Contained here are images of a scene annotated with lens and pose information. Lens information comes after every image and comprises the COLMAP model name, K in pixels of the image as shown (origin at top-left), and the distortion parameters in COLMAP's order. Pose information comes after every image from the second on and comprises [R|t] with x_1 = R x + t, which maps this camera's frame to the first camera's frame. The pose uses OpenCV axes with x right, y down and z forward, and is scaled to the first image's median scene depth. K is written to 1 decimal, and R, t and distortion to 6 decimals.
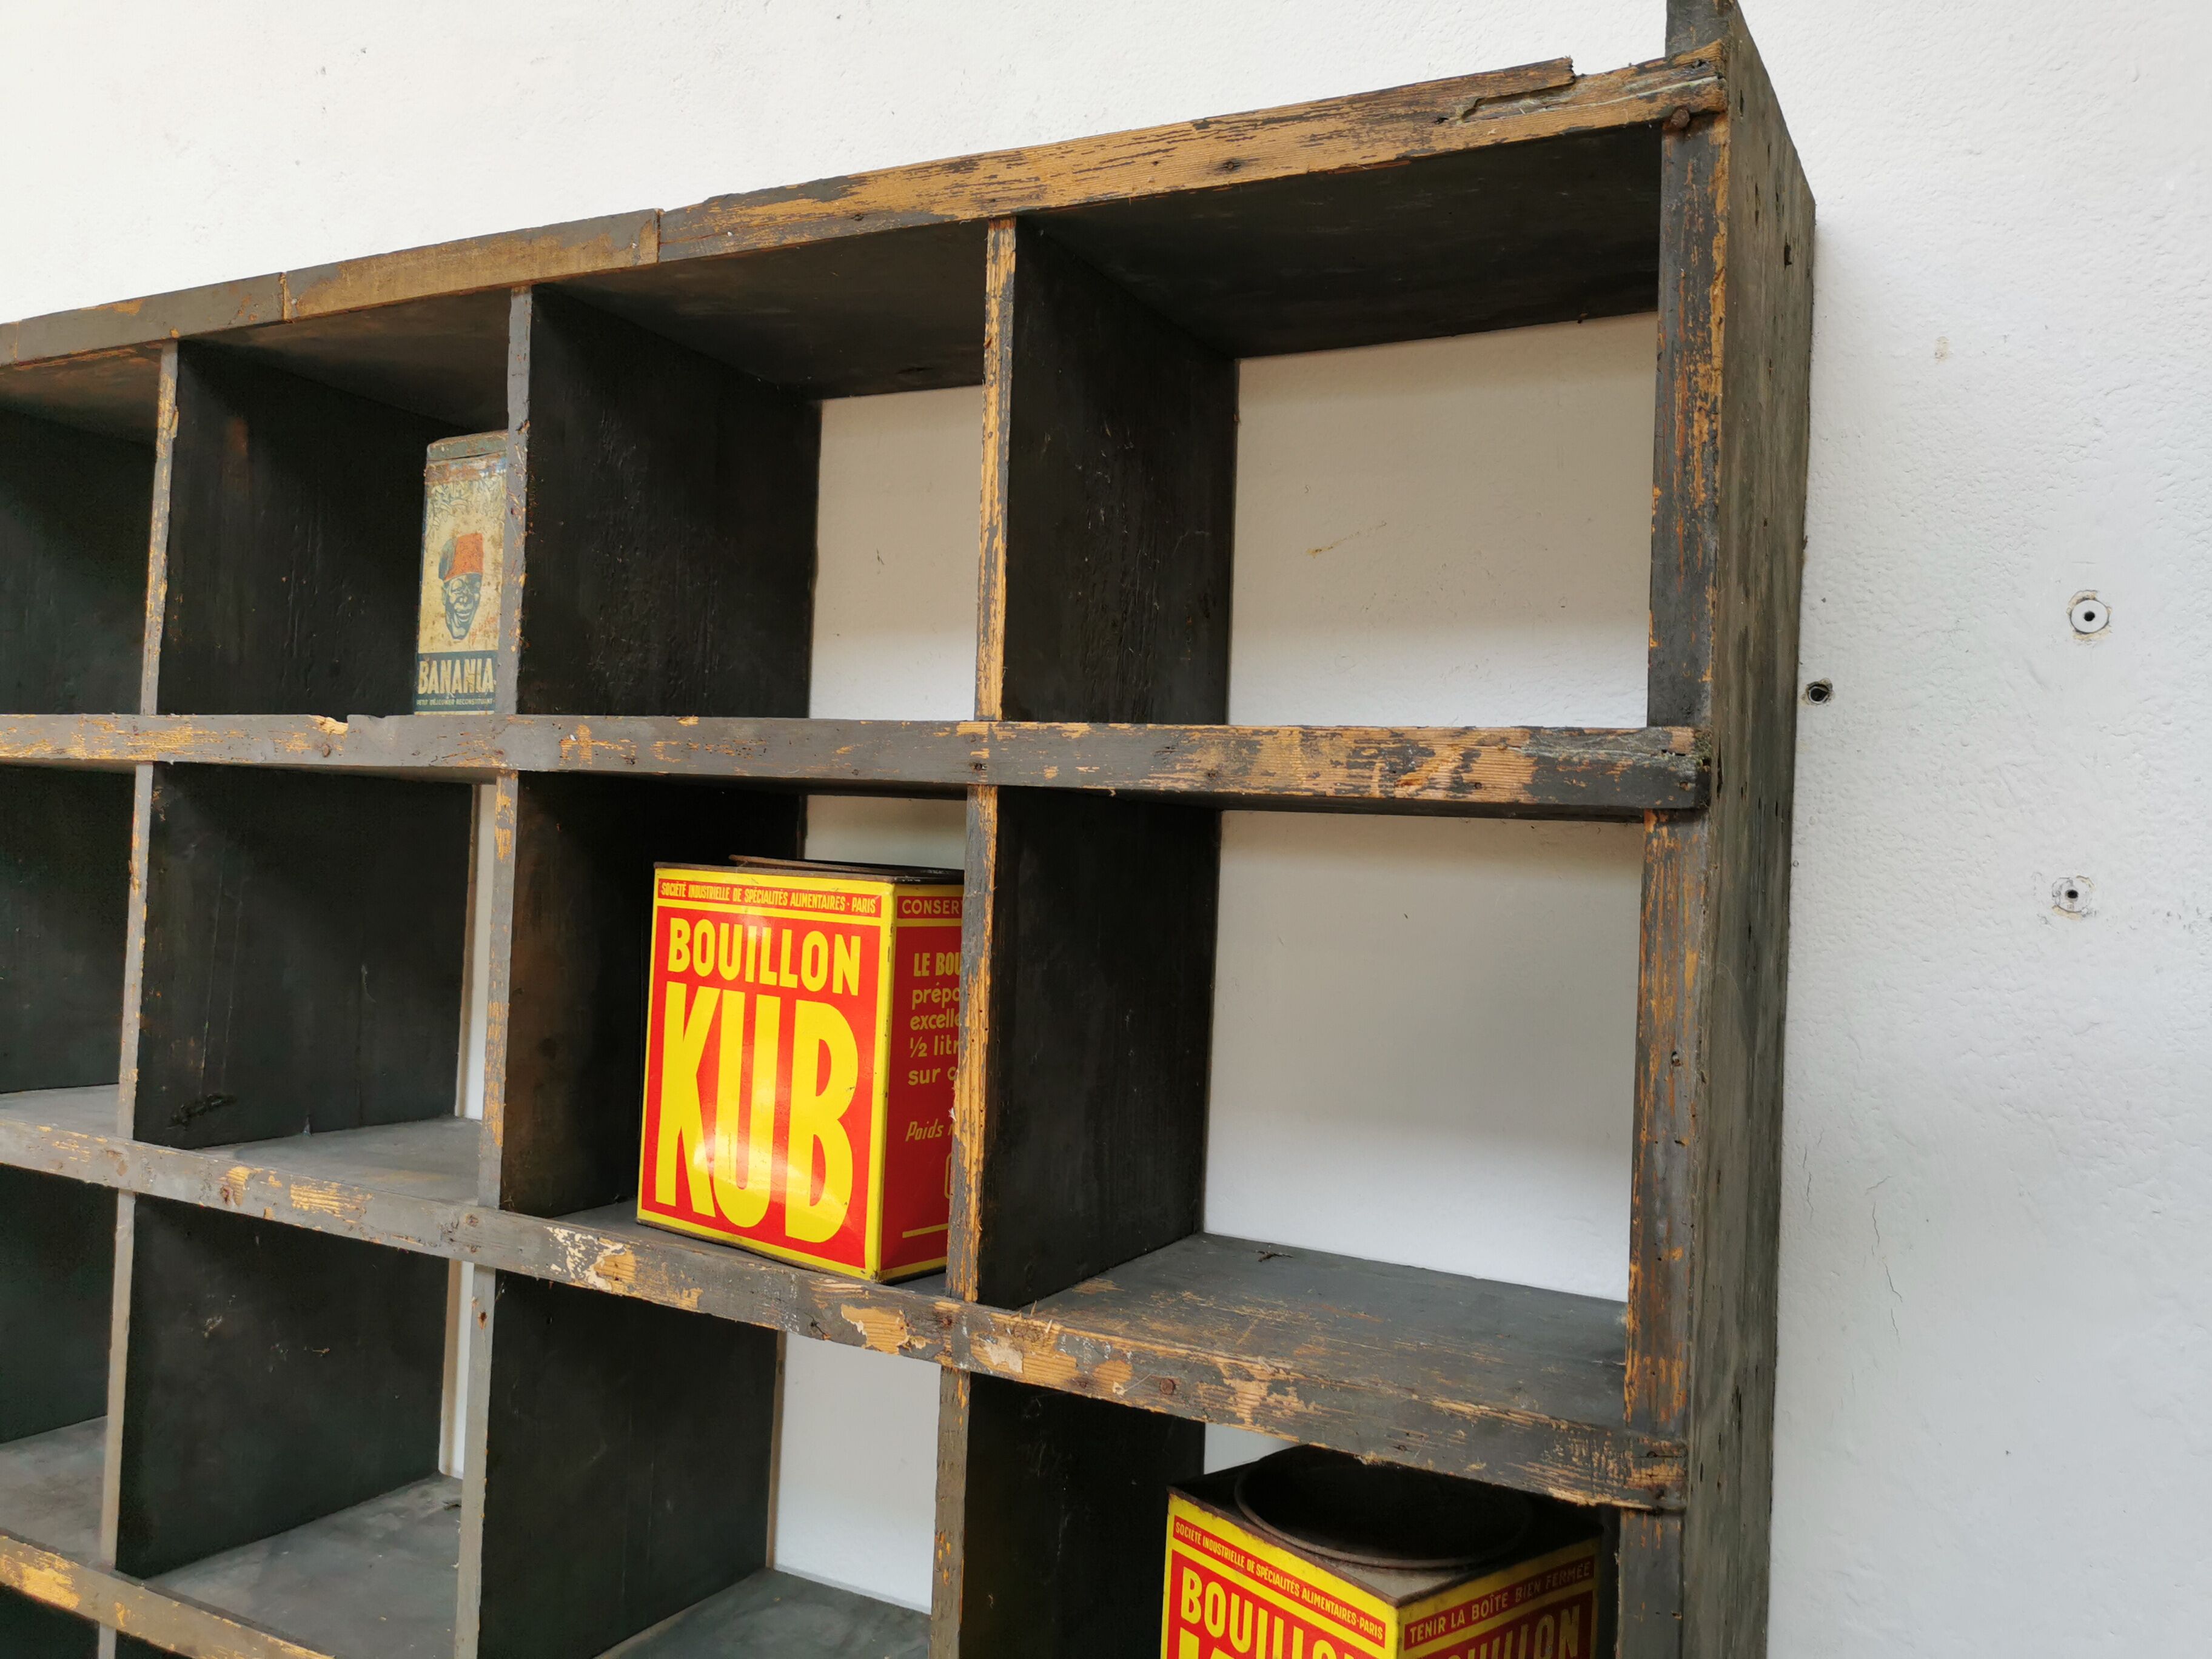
lens RADIAL K [[1707.3, 0, 1118.2], [0, 1707.3, 822.2], [0, 0, 1]] dist [0.058220, -0.061482]
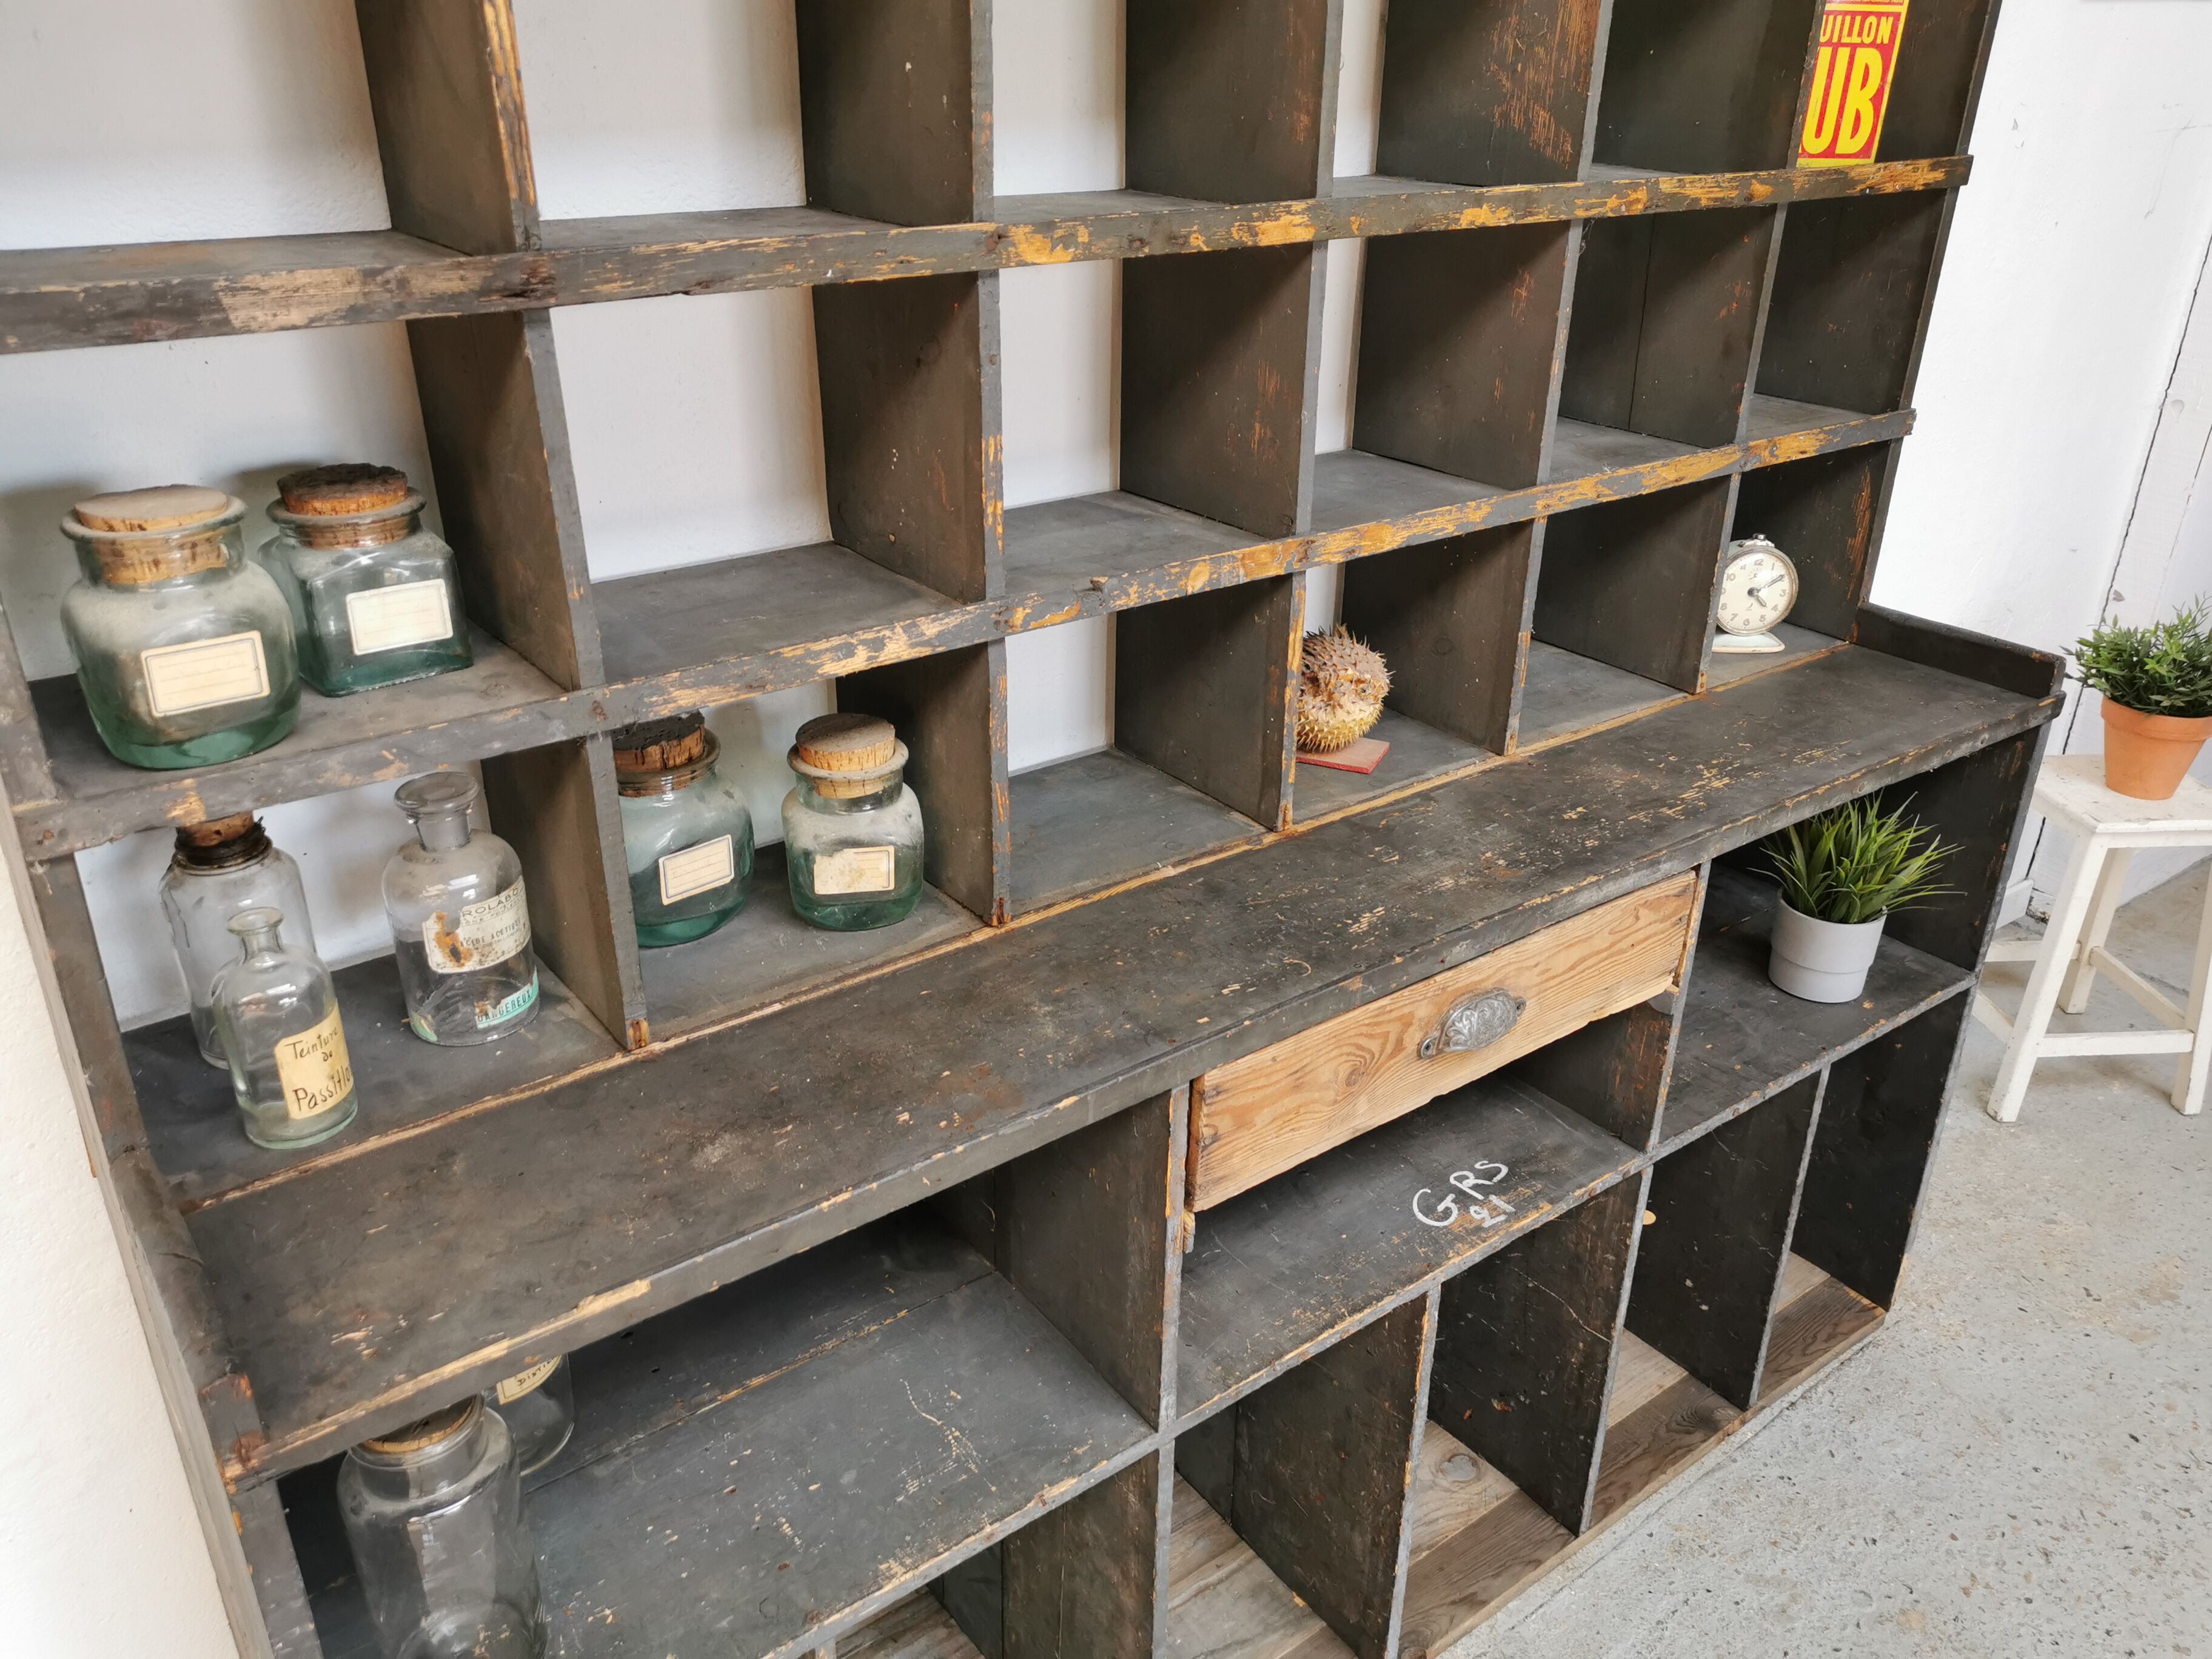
lens RADIAL K [[1713.3, 0, 1112.1], [0, 1713.3, 830.3], [0, 0, 1]] dist [0.061875, -0.073389]
pose [[0.422788, -0.423716, 0.801071, -2.472409], [-0.015231, 0.880514, 0.473775, 0.330560], [-0.906101, -0.212508, 0.365817, 0.794011]]
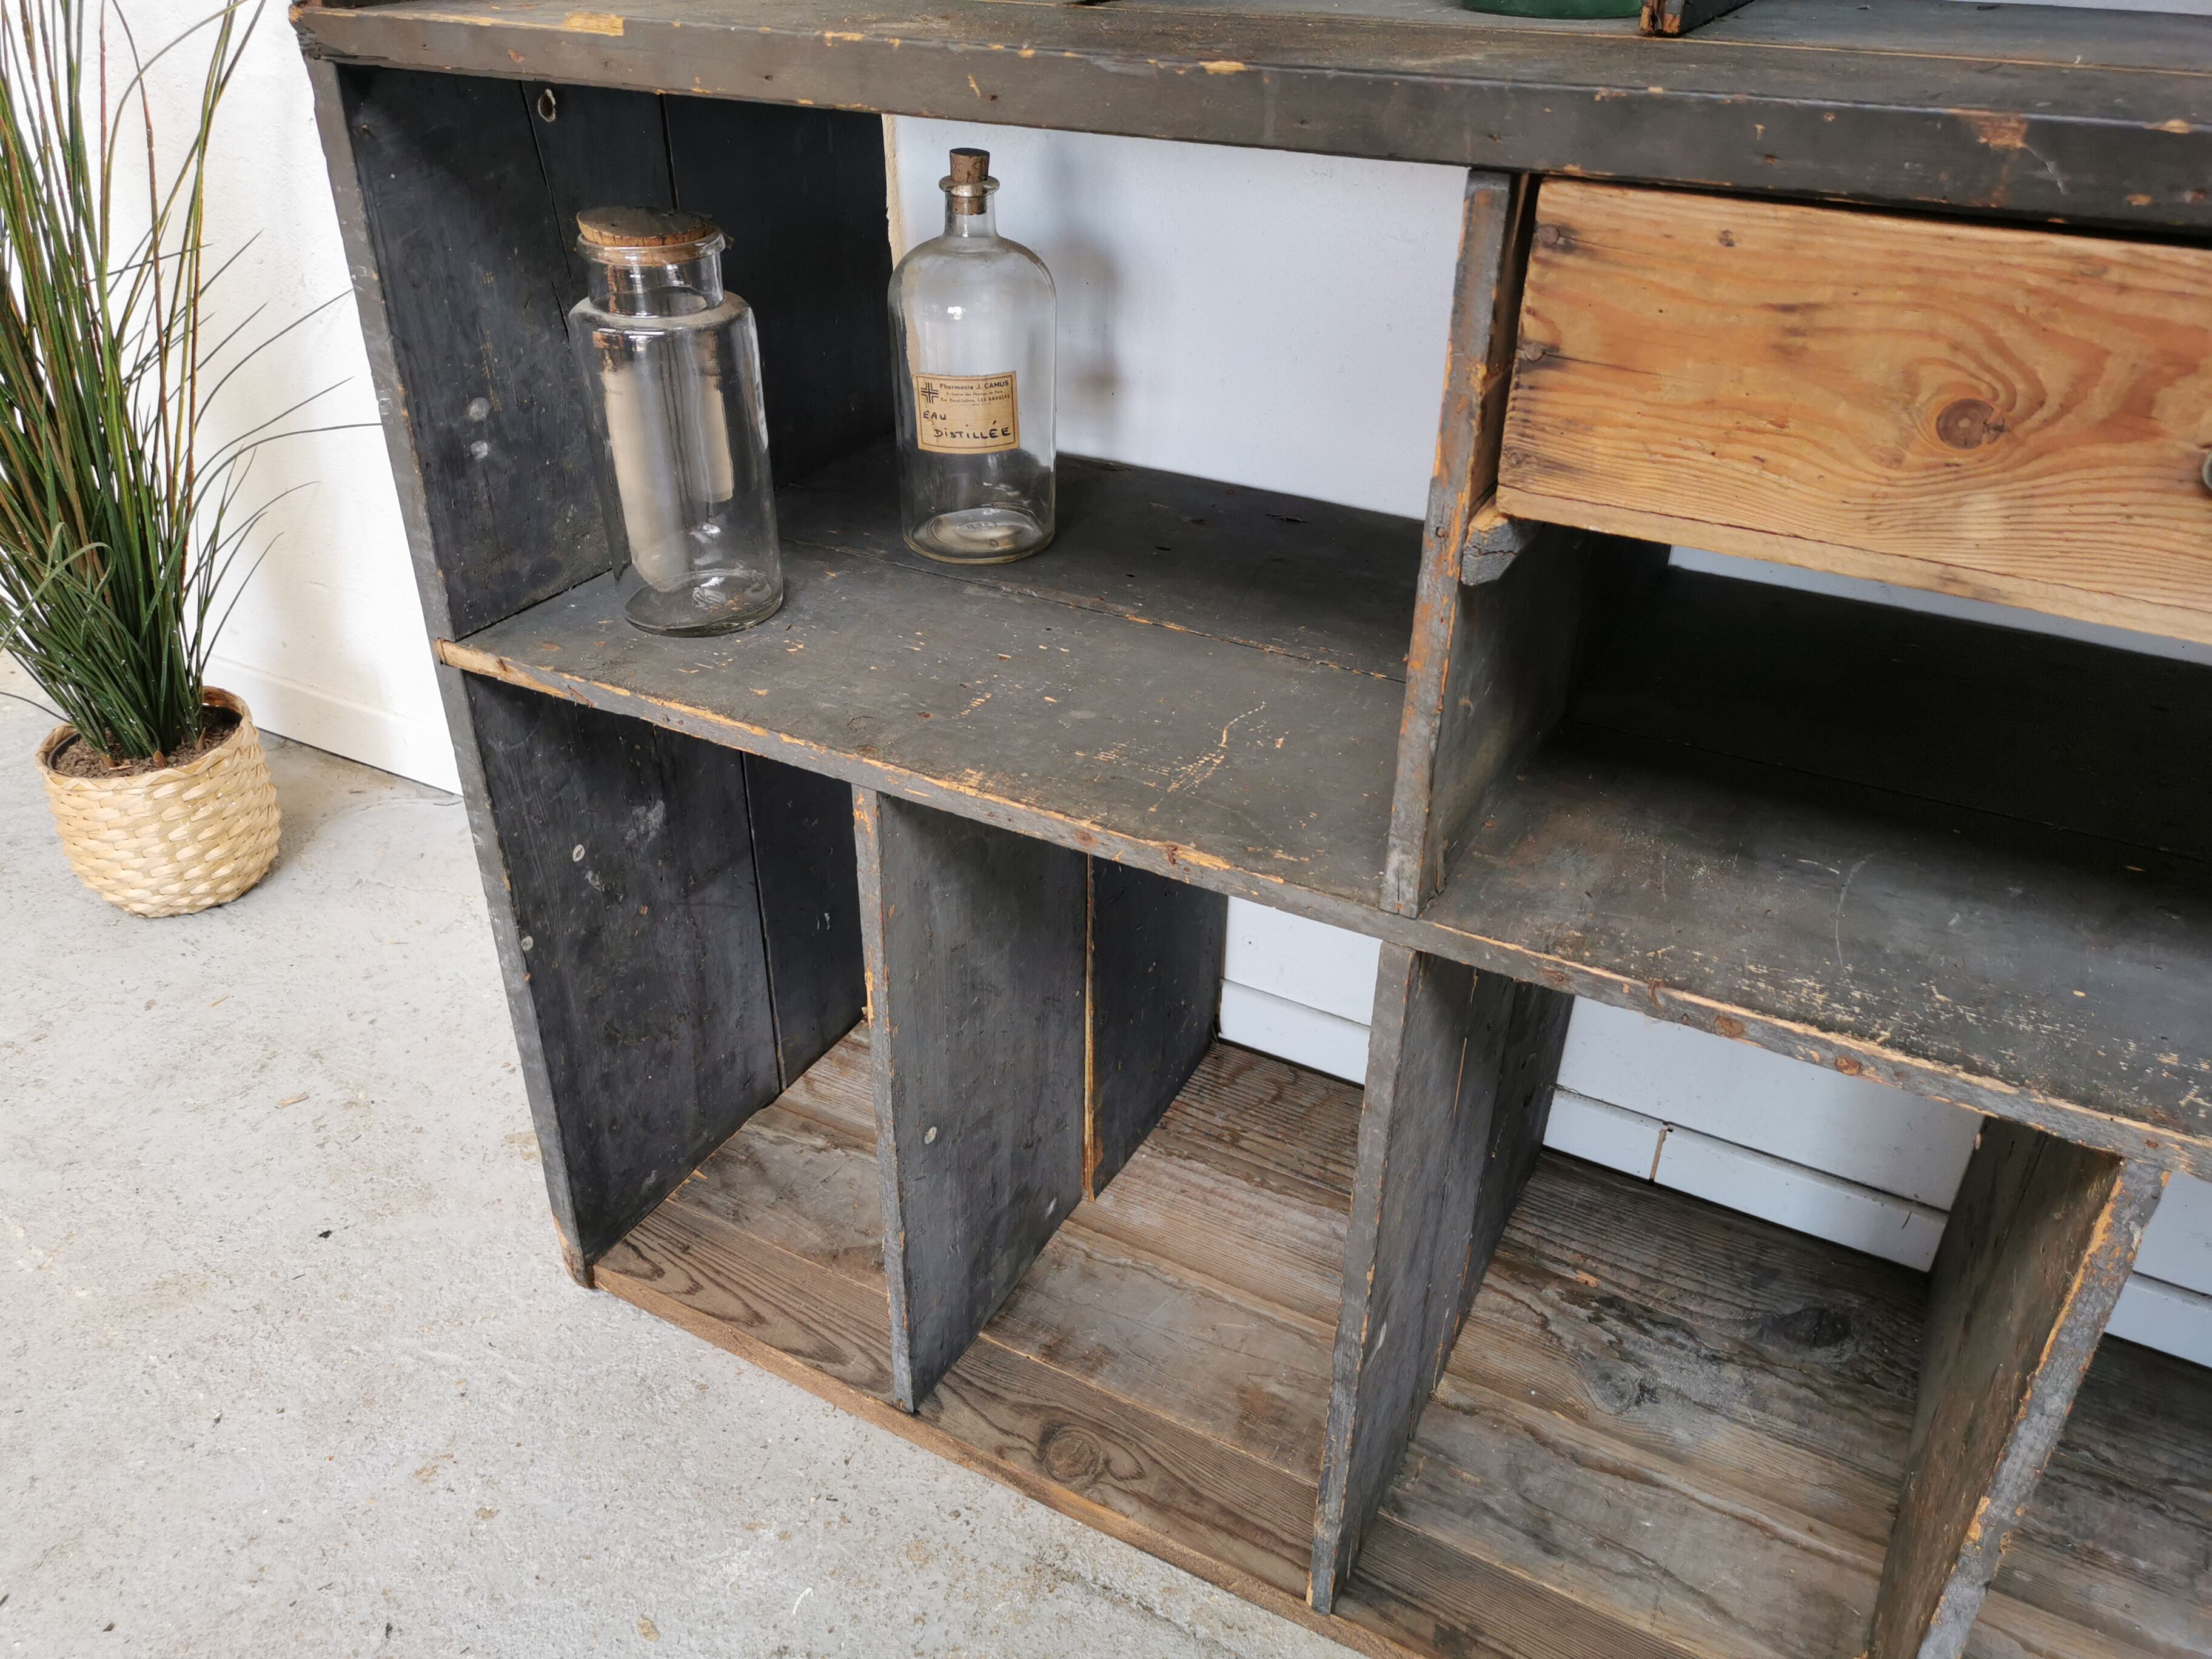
lens RADIAL K [[1708.9, 0, 1110.9], [0, 1708.9, 828.3], [0, 0, 1]] dist [0.061504, -0.073987]
pose [[0.999452, -0.022604, -0.024187, -1.458519], [0.032007, 0.846406, 0.531575, 1.094482], [0.008456, -0.532058, 0.846666, 0.422584]]
